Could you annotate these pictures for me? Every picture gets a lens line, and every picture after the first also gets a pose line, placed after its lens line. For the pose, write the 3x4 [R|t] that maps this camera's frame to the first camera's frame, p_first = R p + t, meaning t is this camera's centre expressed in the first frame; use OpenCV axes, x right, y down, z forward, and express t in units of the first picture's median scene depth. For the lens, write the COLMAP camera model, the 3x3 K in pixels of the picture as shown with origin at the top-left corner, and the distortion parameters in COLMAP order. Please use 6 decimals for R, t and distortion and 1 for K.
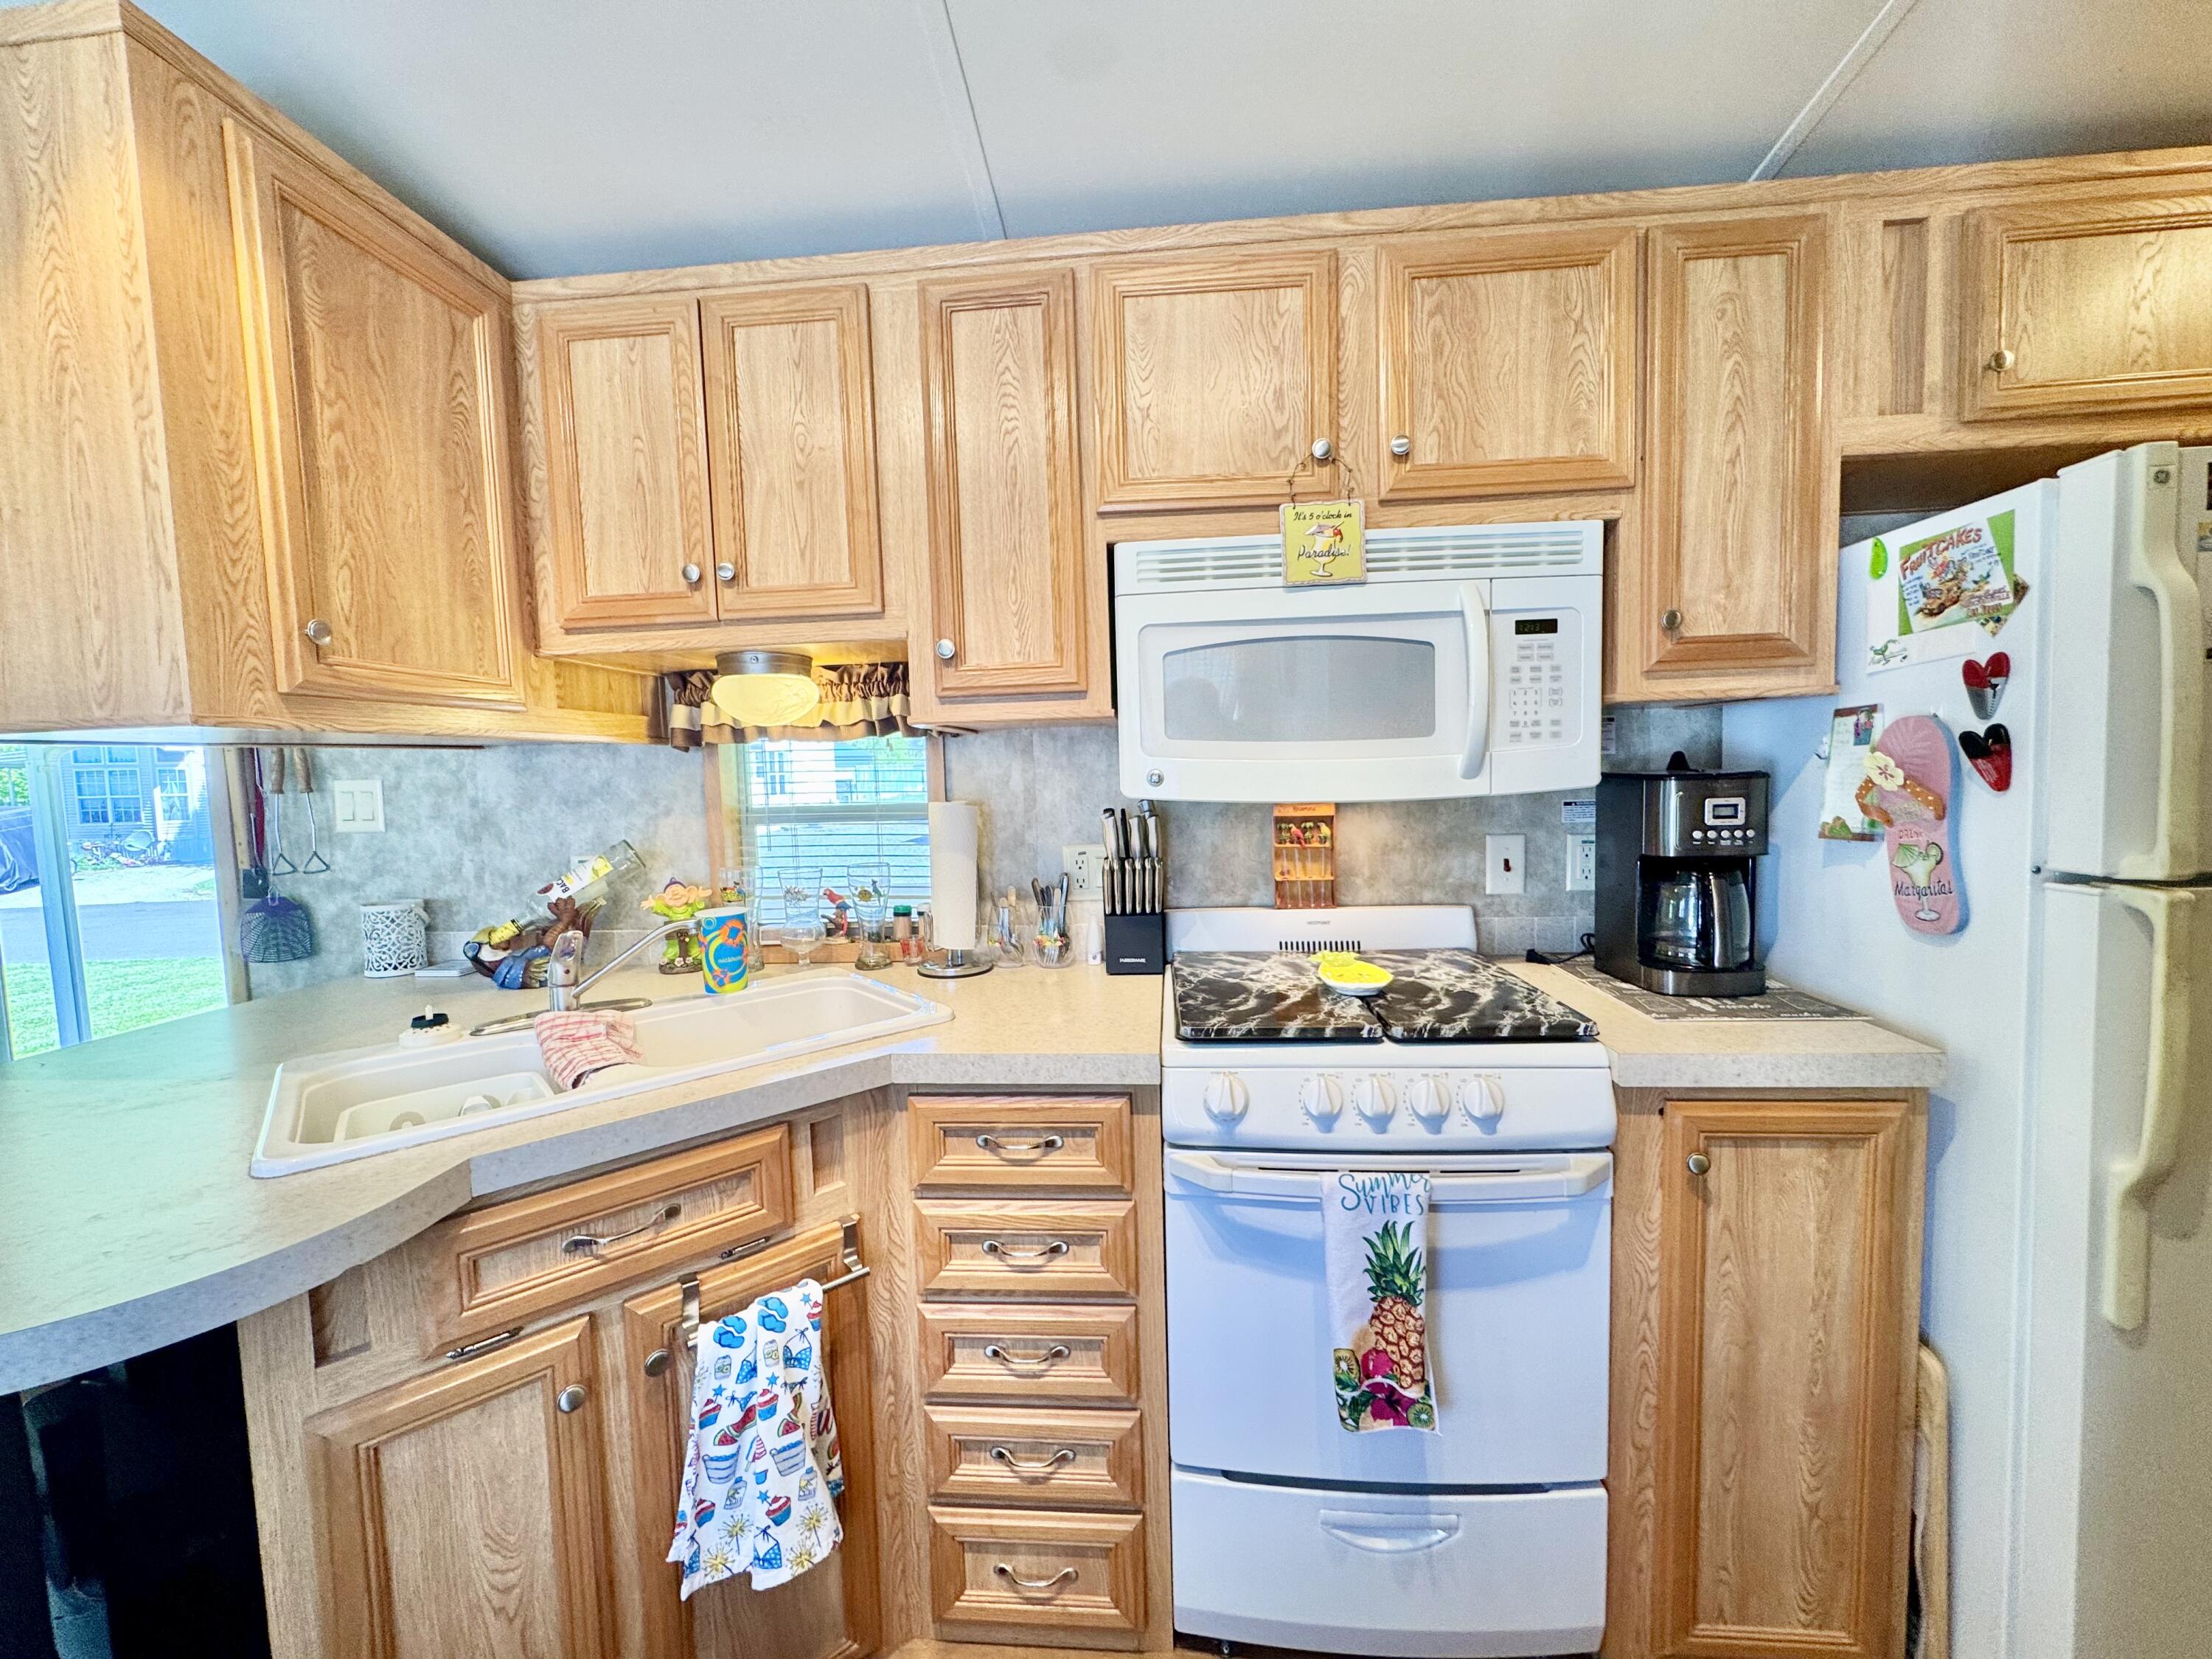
lens RADIAL K [[881.3, 0, 1104.8], [0, 881.3, 825.6], [0, 0, 1]] dist [-0.003487, 0.000367]
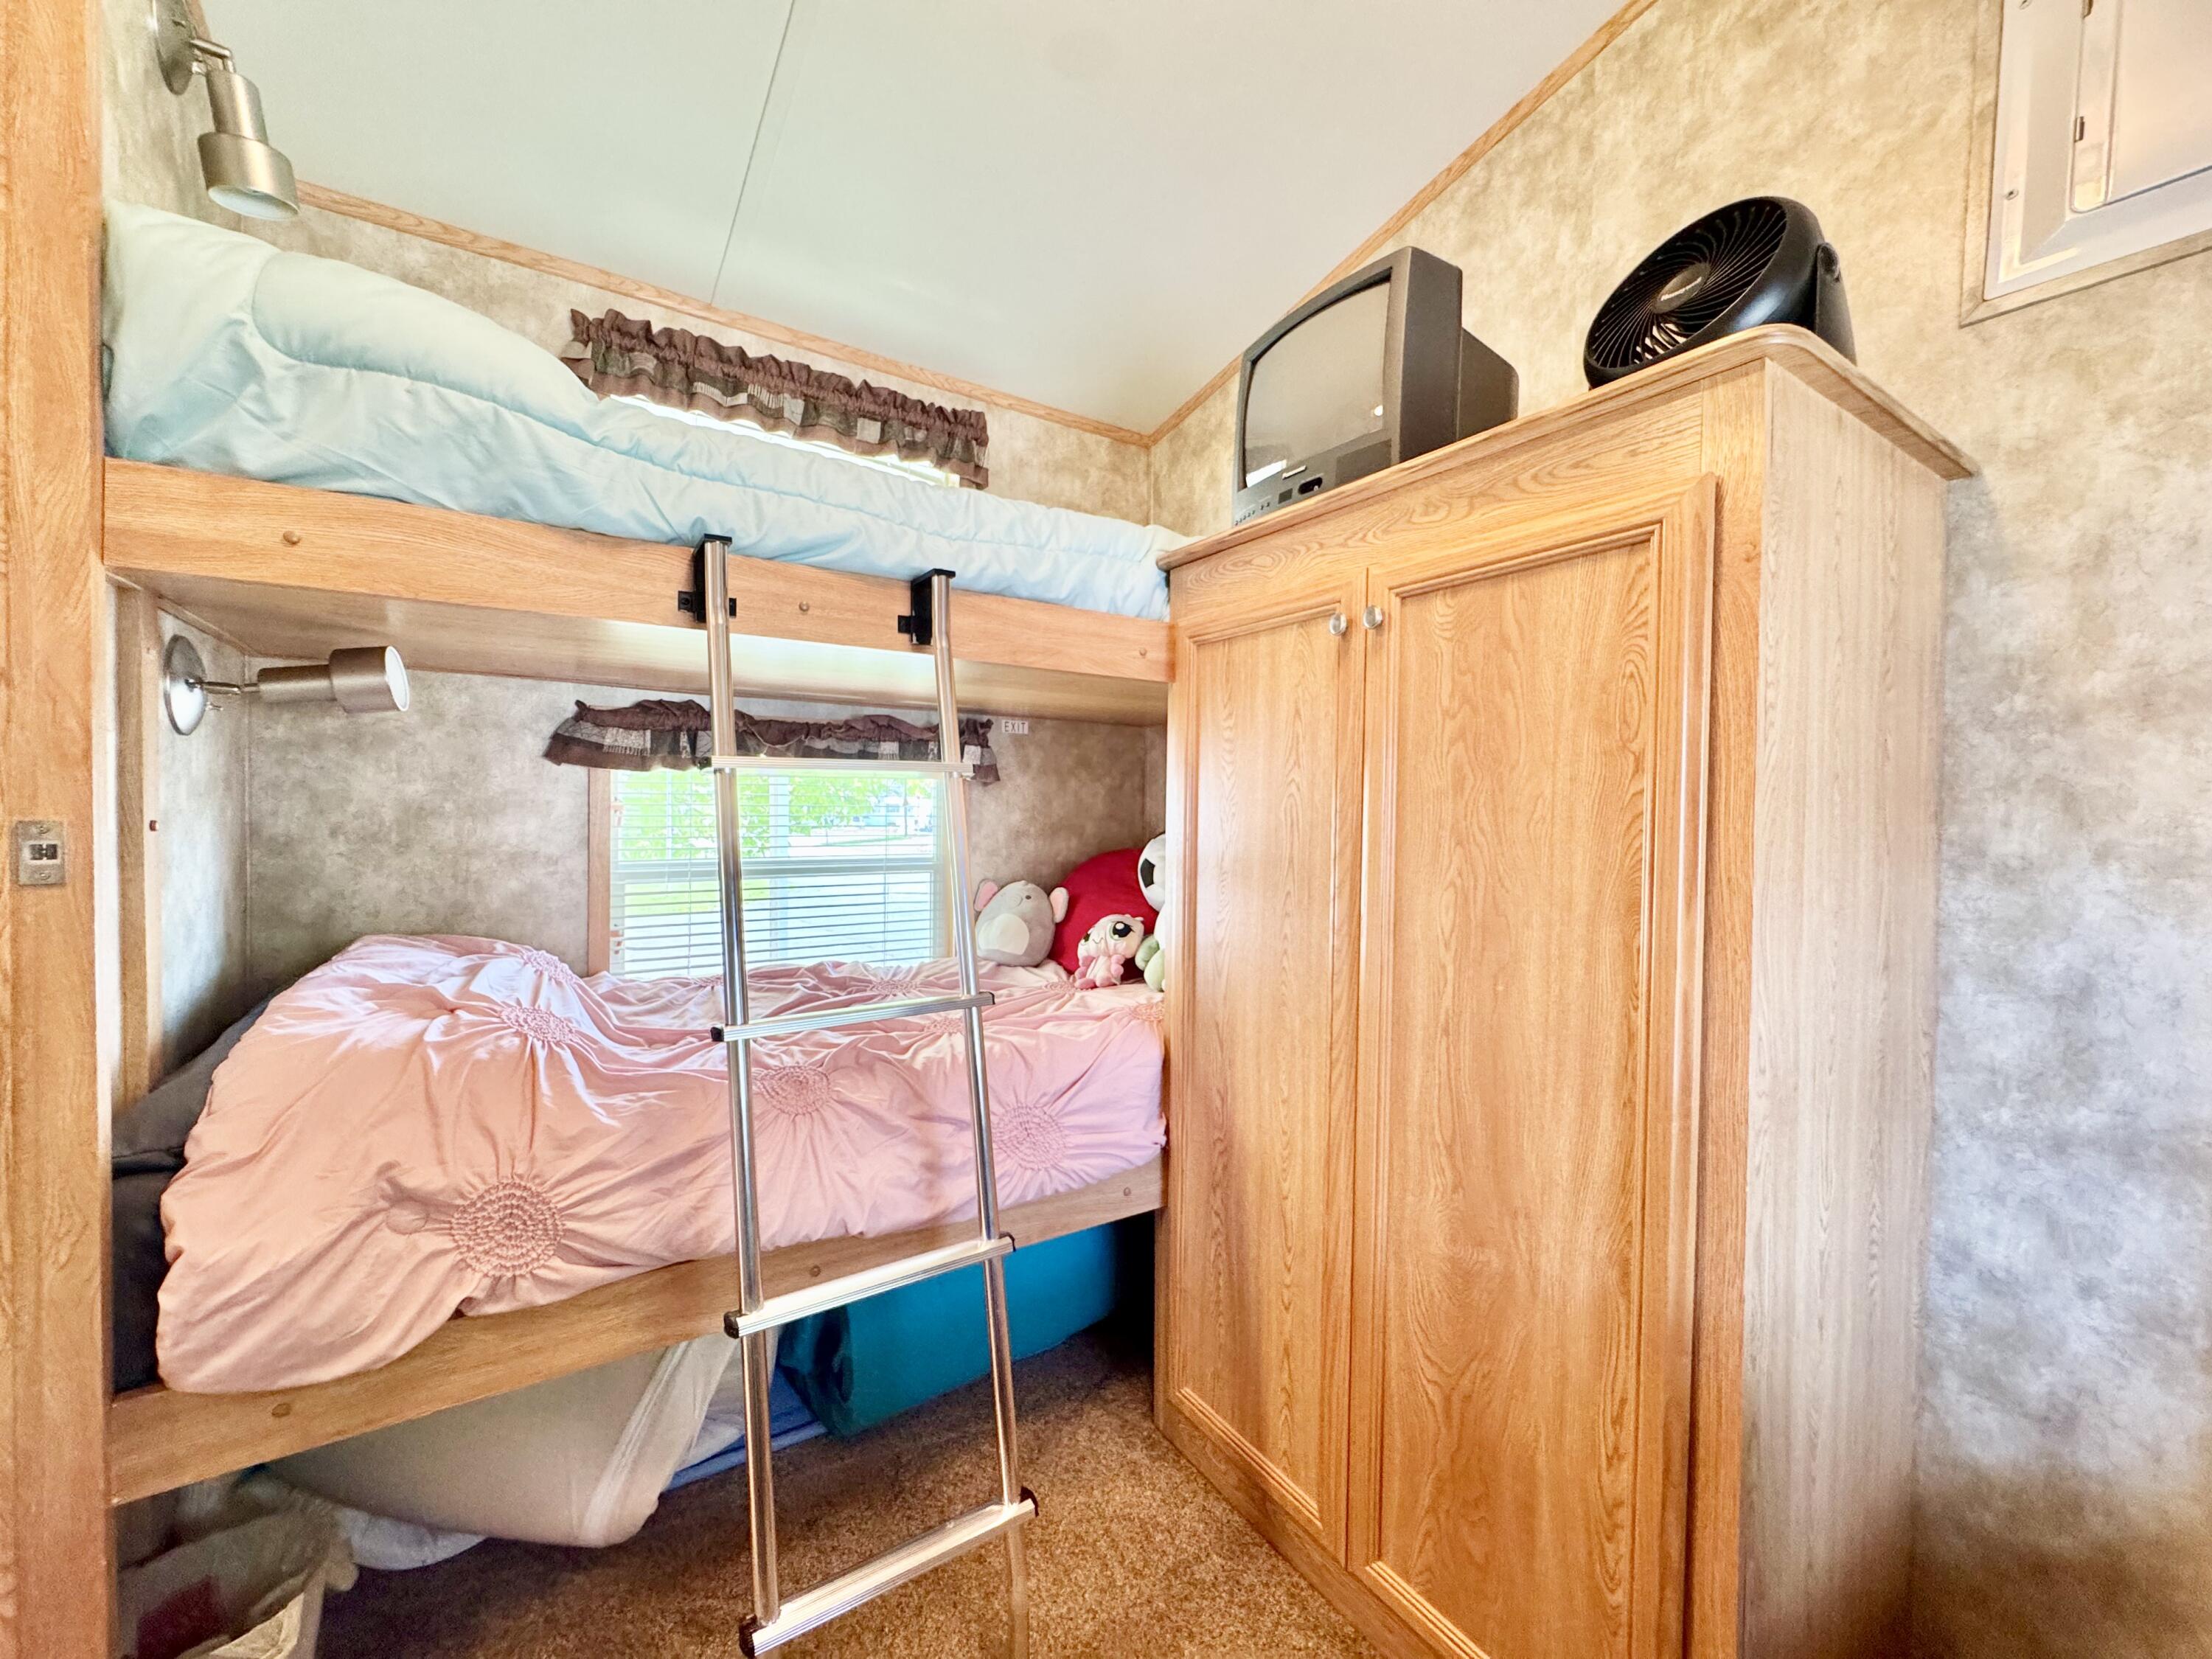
lens RADIAL K [[881.3, 0, 1105.6], [0, 881.3, 824.8], [0, 0, 1]] dist [-0.003487, 0.000367]
pose [[0.607554, 0.056028, -0.792300, 0.808428], [-0.089034, 0.996026, 0.002162, -0.477641], [0.789273, 0.069228, 0.610128, 0.274638]]
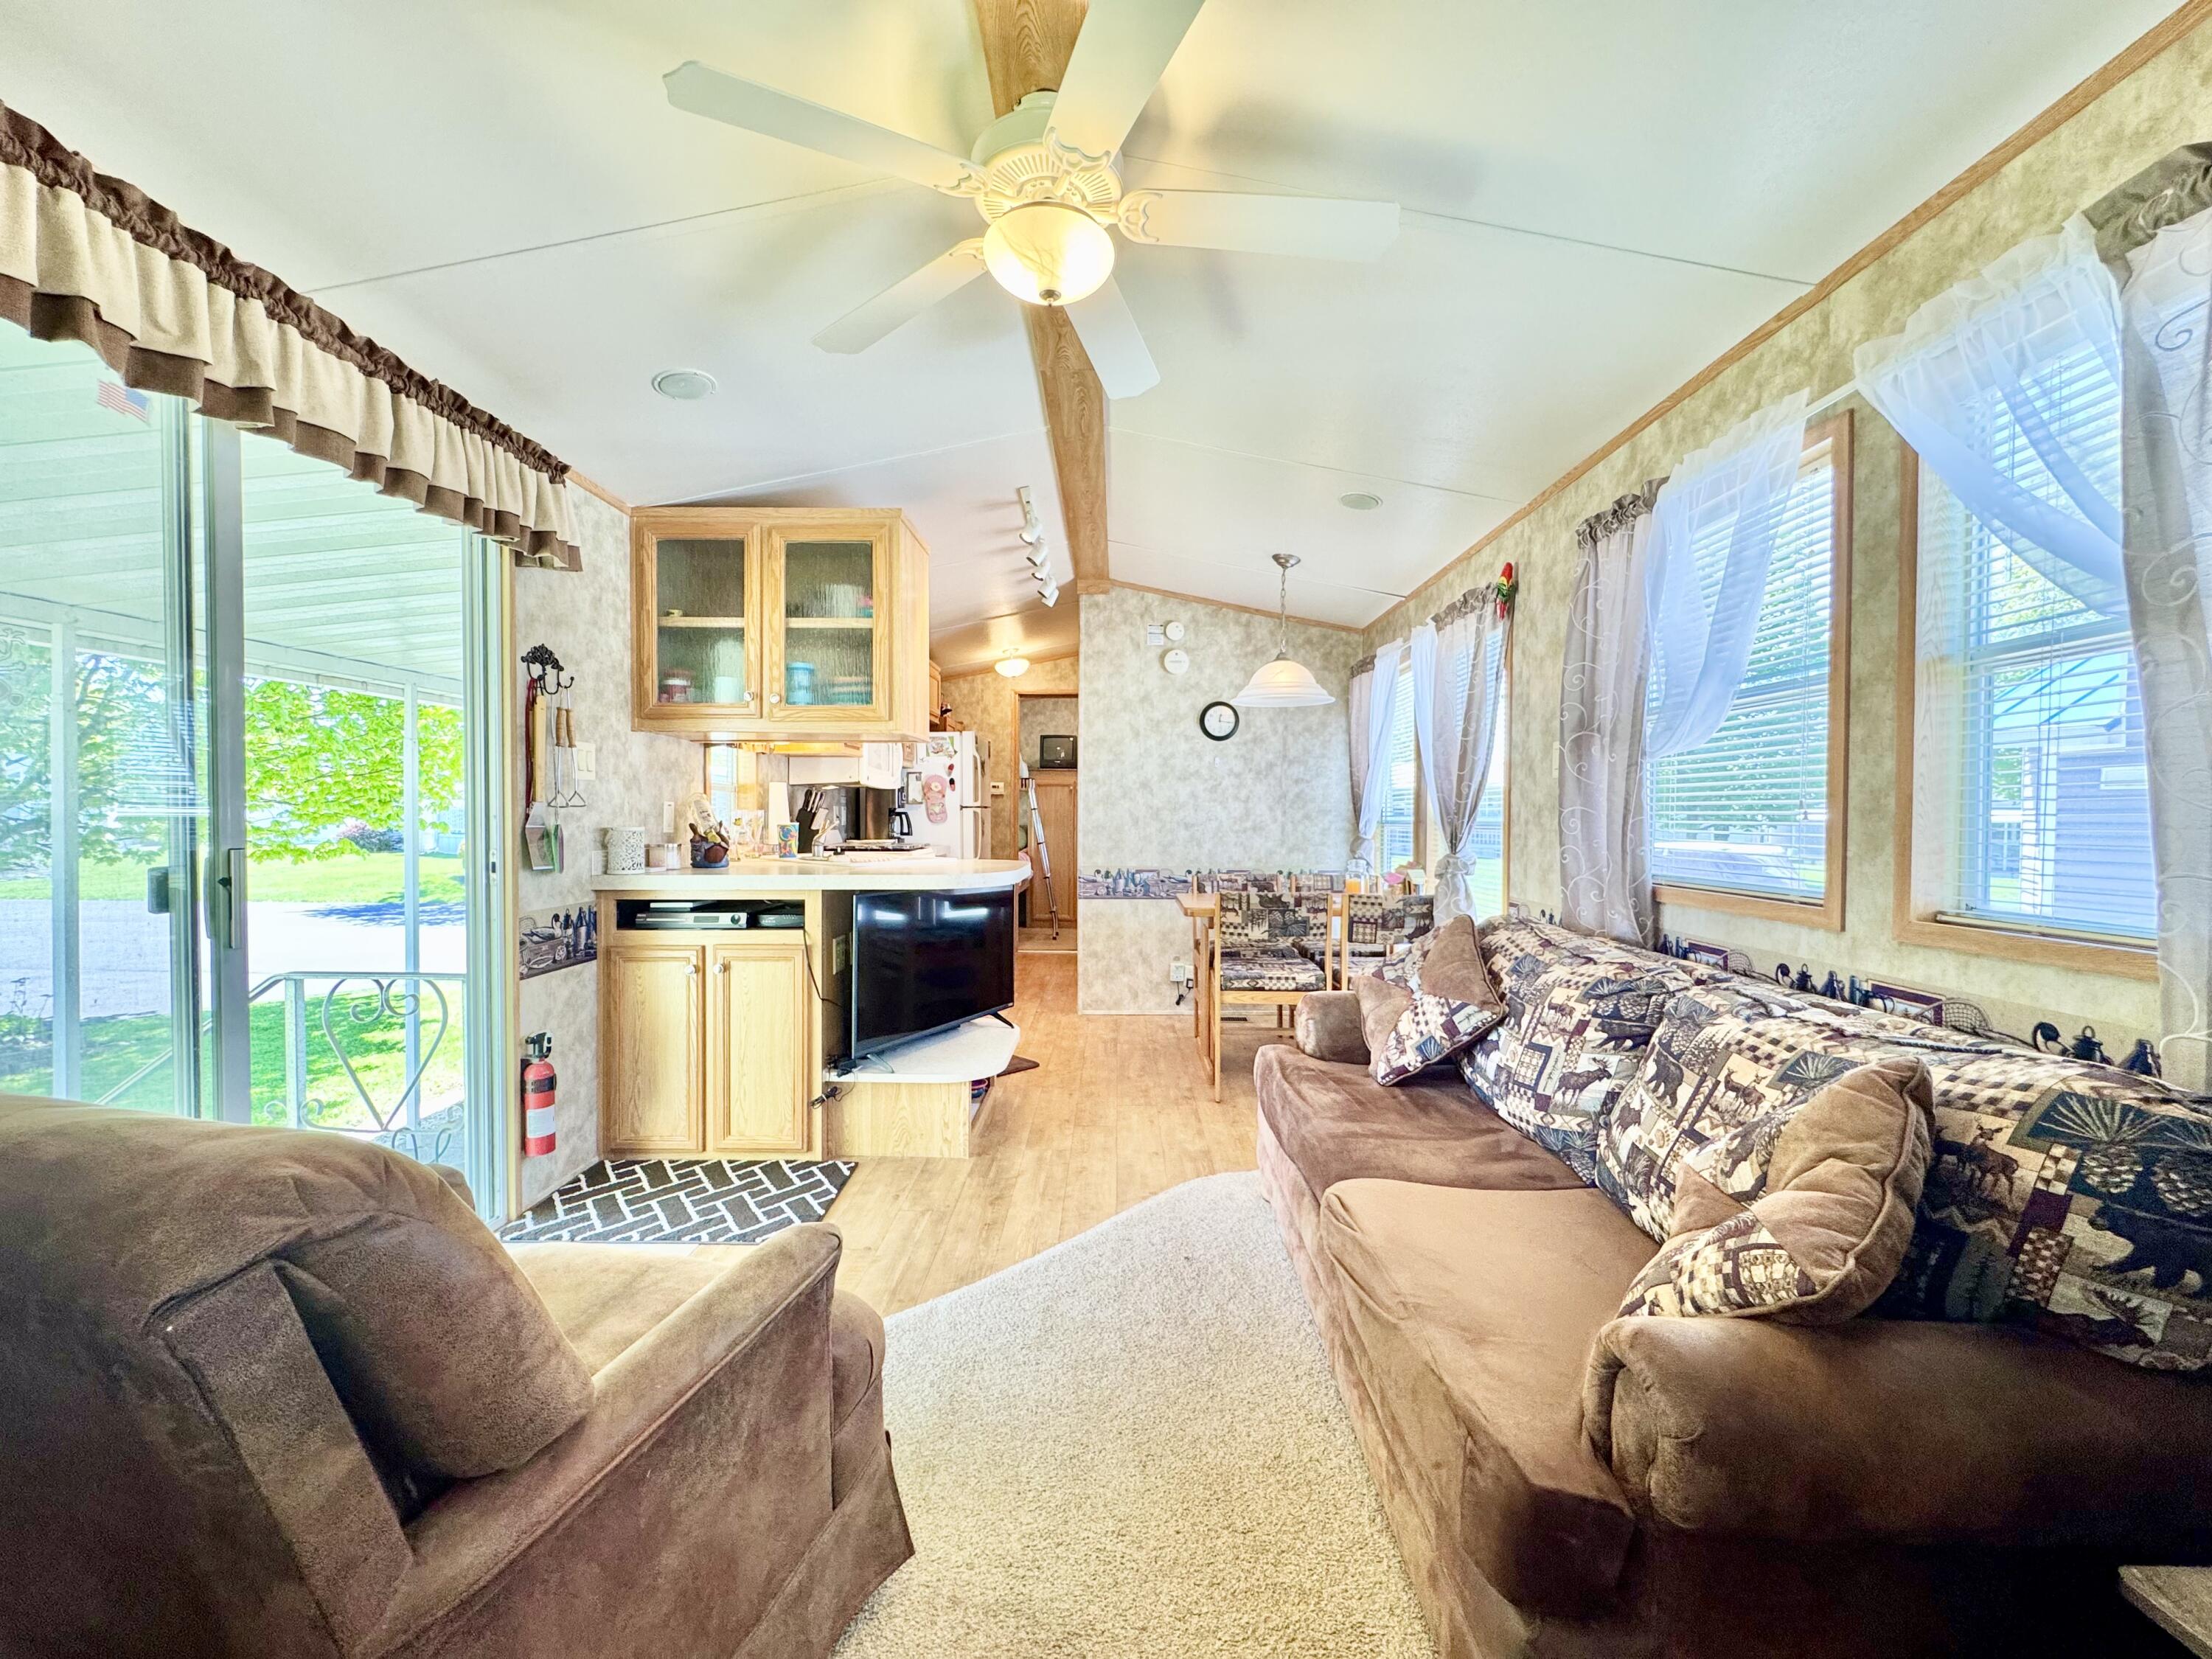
lens RADIAL K [[881.3, 0, 1103.2], [0, 881.3, 825.1], [0, 0, 1]] dist [-0.003487, 0.000367]
pose [[-0.059960, 0.014630, 0.998094, -3.297810], [0.064804, 0.997840, -0.010734, 0.213973], [-0.996095, 0.064037, -0.060779, 0.384656]]
